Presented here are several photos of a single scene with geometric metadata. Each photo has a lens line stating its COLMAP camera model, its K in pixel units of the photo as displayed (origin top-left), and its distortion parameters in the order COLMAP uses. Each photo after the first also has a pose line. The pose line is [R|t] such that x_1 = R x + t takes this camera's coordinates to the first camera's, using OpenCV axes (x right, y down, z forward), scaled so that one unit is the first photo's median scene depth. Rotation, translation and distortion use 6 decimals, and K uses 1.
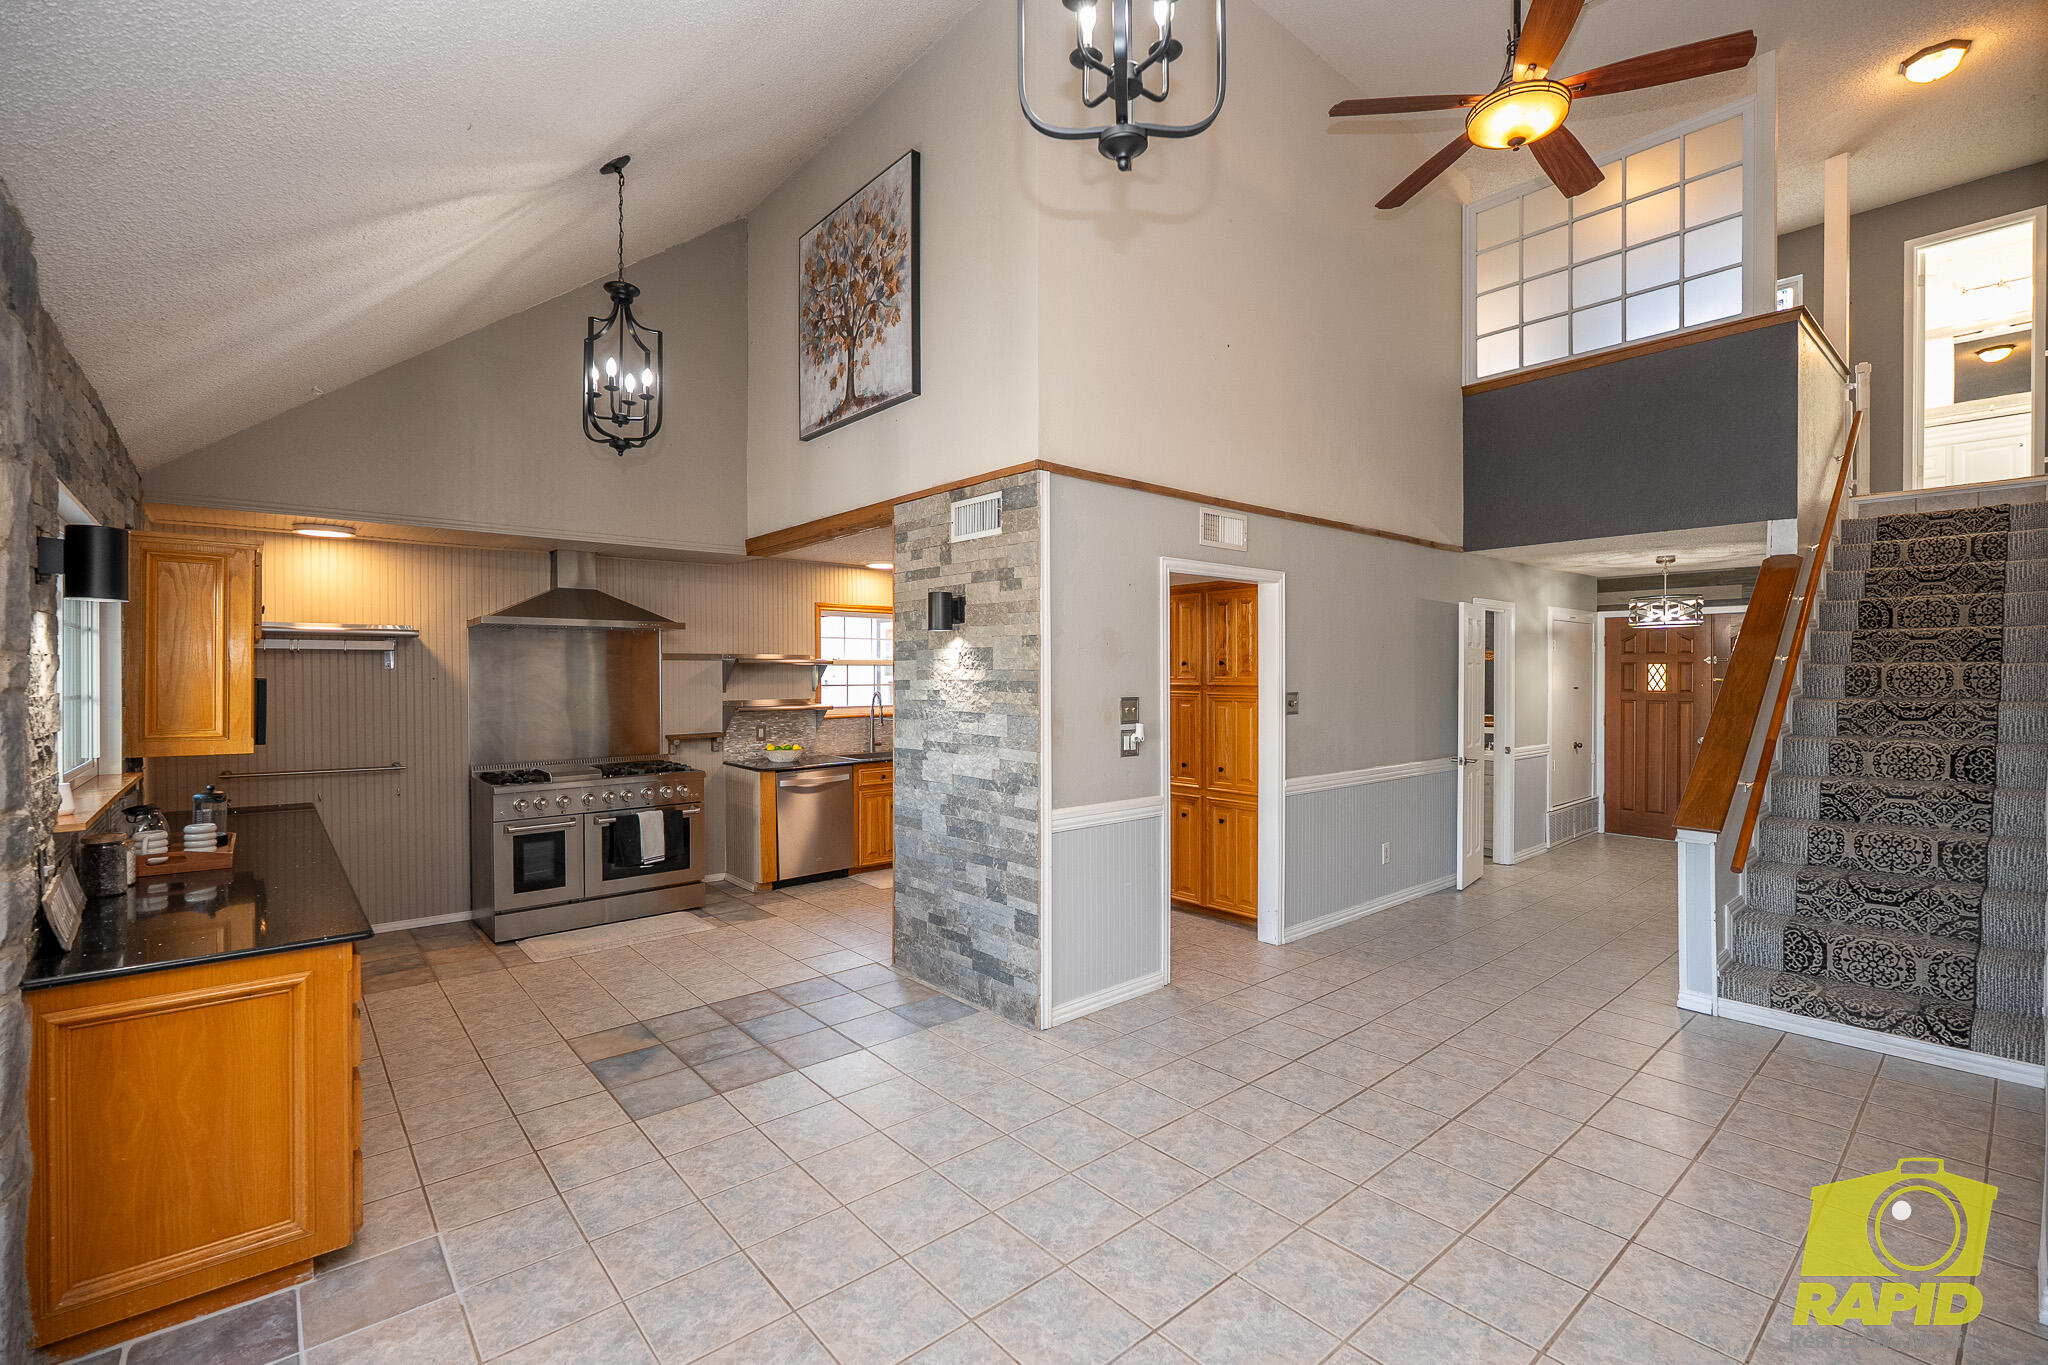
lens RADIAL K [[895.5, 0, 1022.0], [0, 895.5, 685.0], [0, 0, 1]] dist [-0.008643, 0.001692]
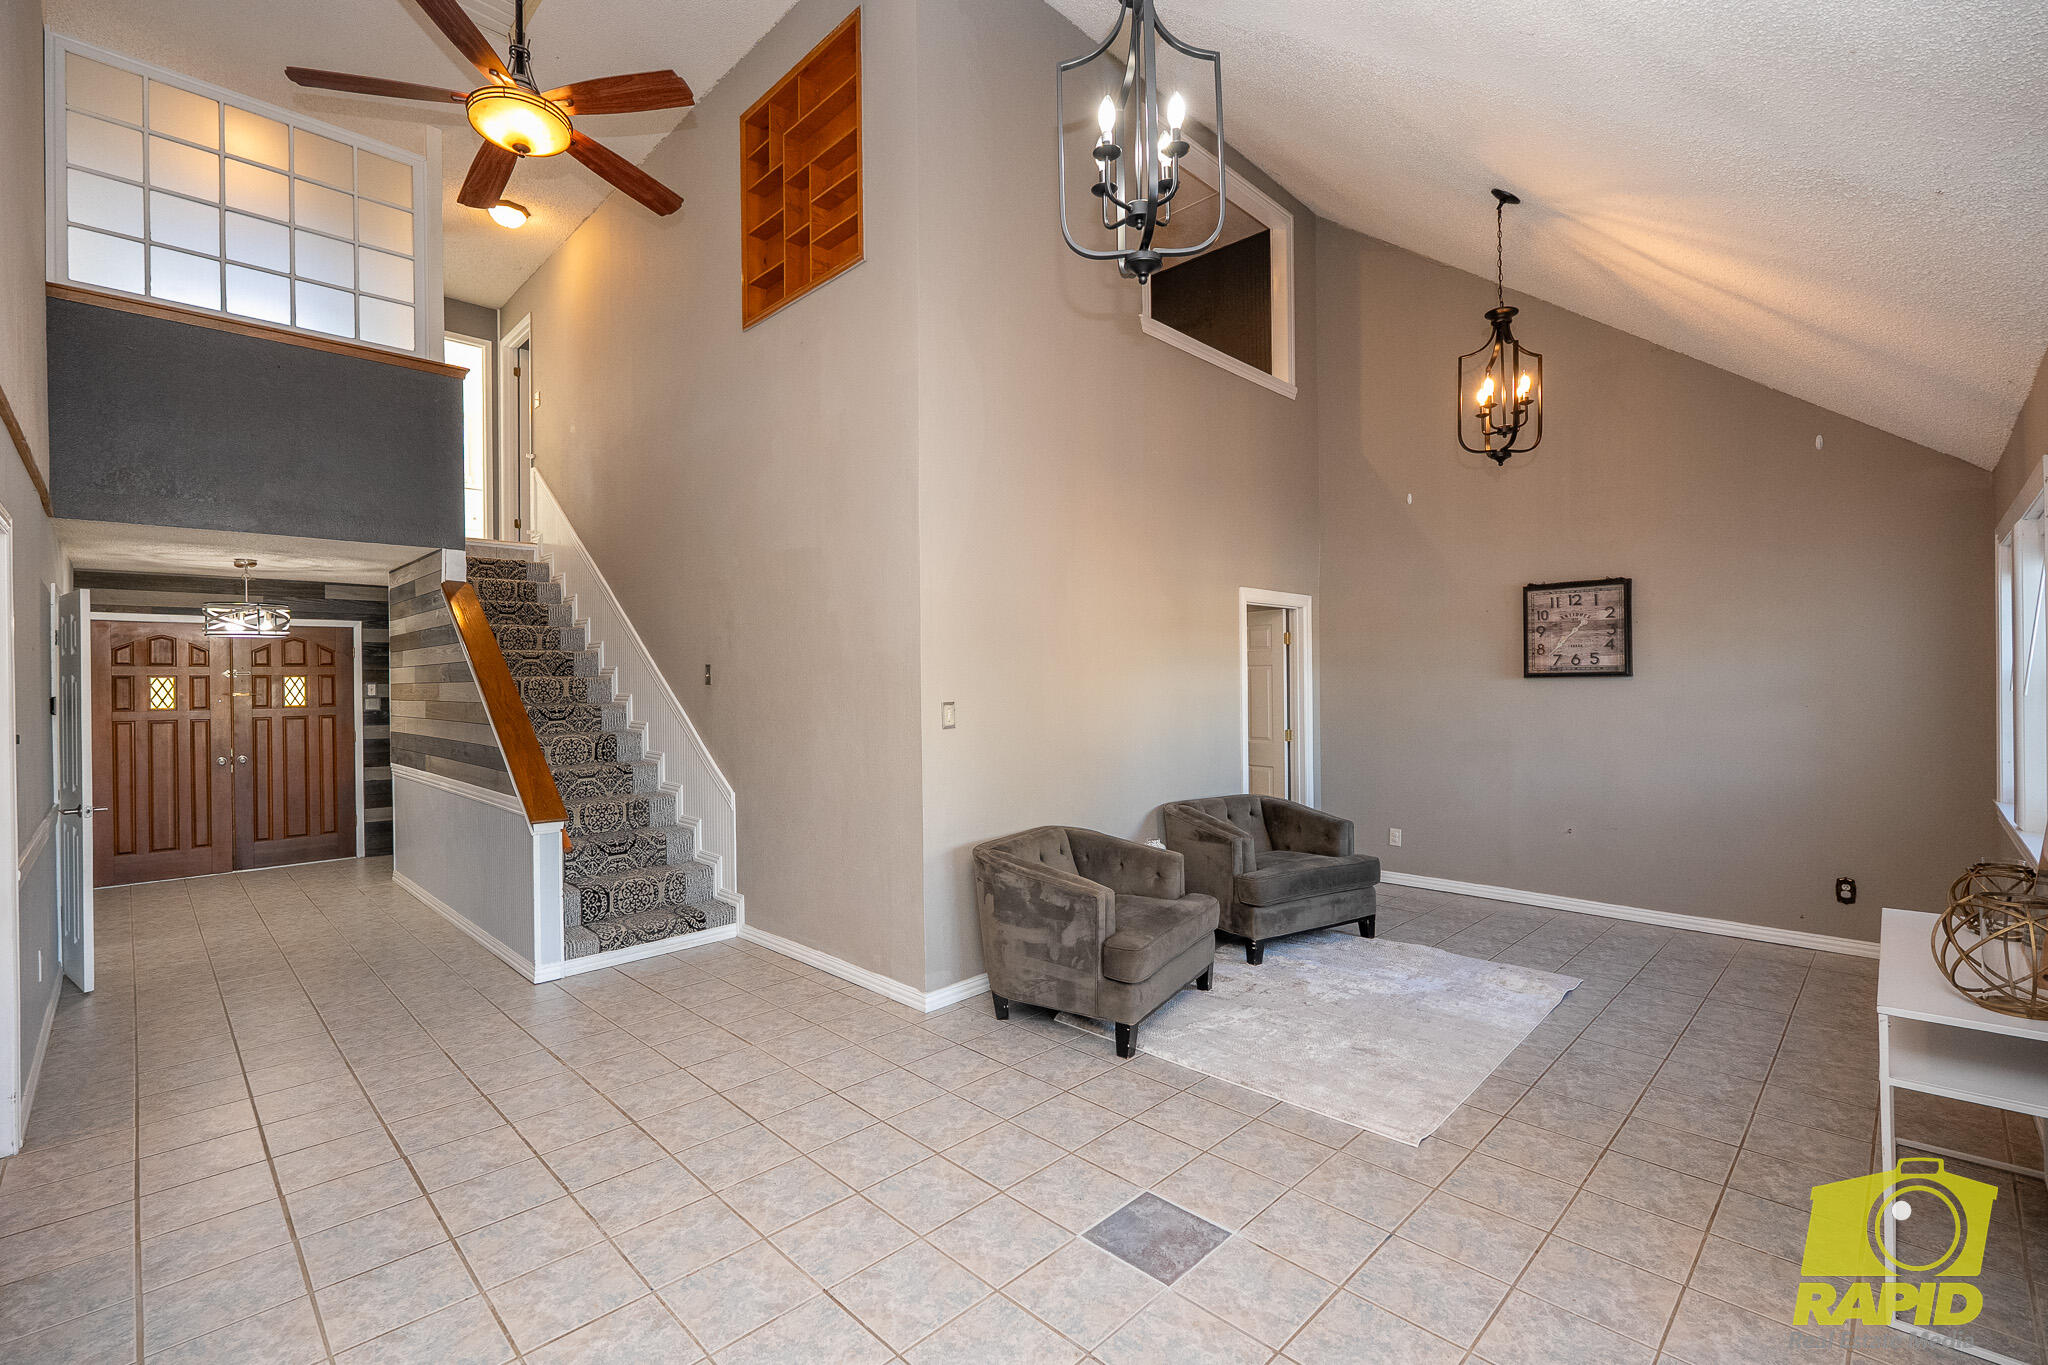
lens RADIAL K [[895.5, 0, 1021.6], [0, 895.5, 683.0], [0, 0, 1]] dist [-0.008643, 0.001692]
pose [[-0.077891, -0.000935, 0.996961, -0.371785], [0.022401, 0.999745, 0.002687, -0.003720], [-0.996710, 0.022543, -0.077850, 0.414978]]
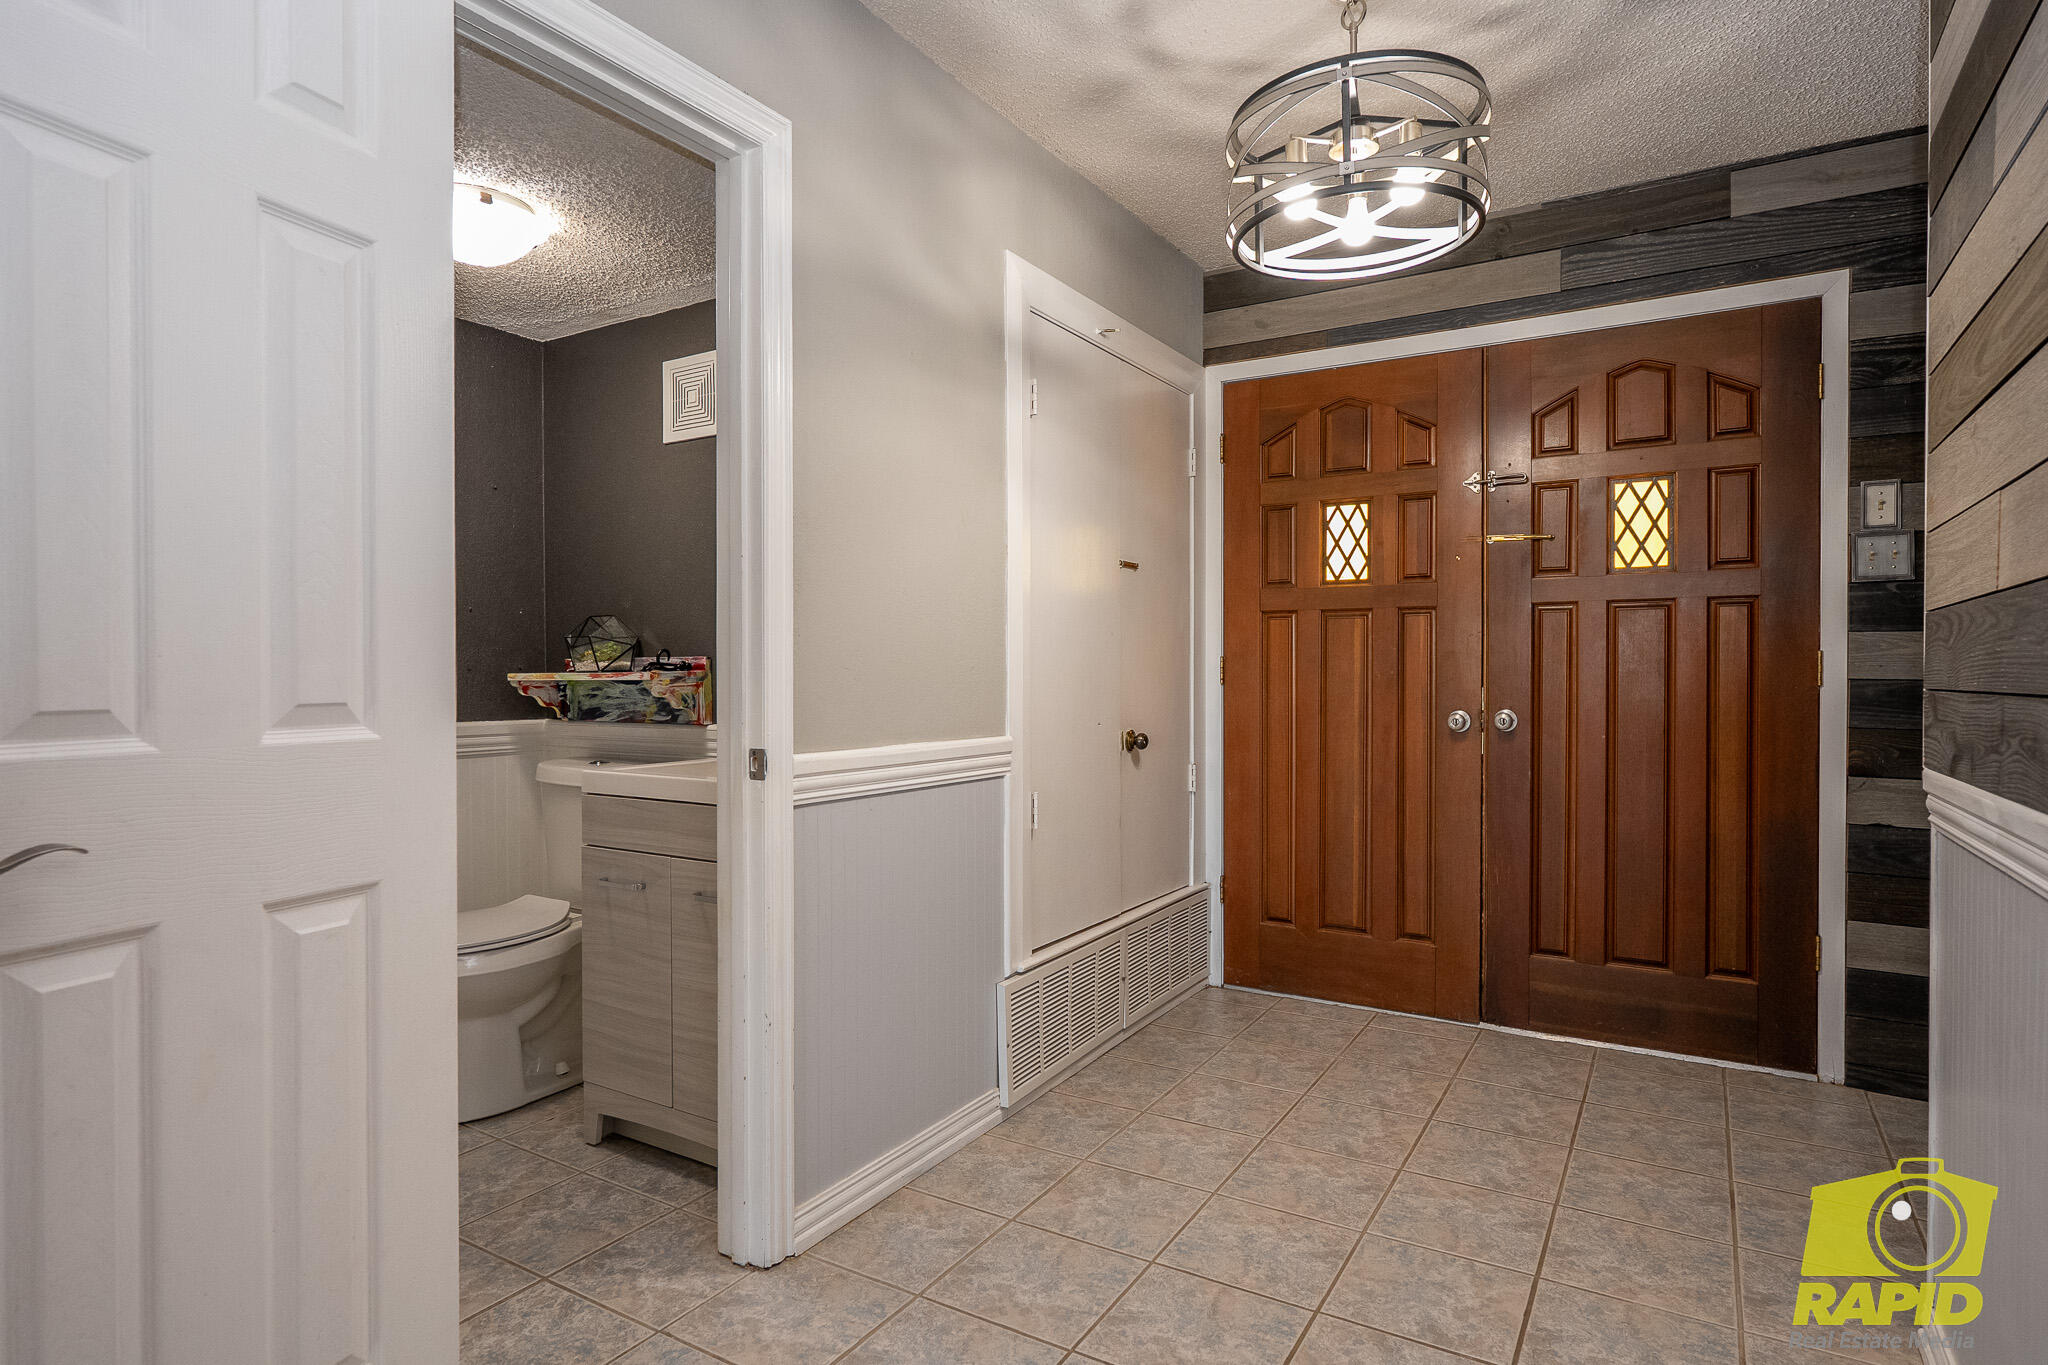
lens RADIAL K [[1081.7, 0, 1036.2], [0, 1081.7, 684.2], [0, 0, 1]] dist [-0.003510, -0.001387]
pose [[0.952519, -0.002298, 0.304471, 0.816790], [0.002893, 0.999995, -0.001503, 0.082982], [-0.304466, 0.002313, 0.952520, 1.107907]]
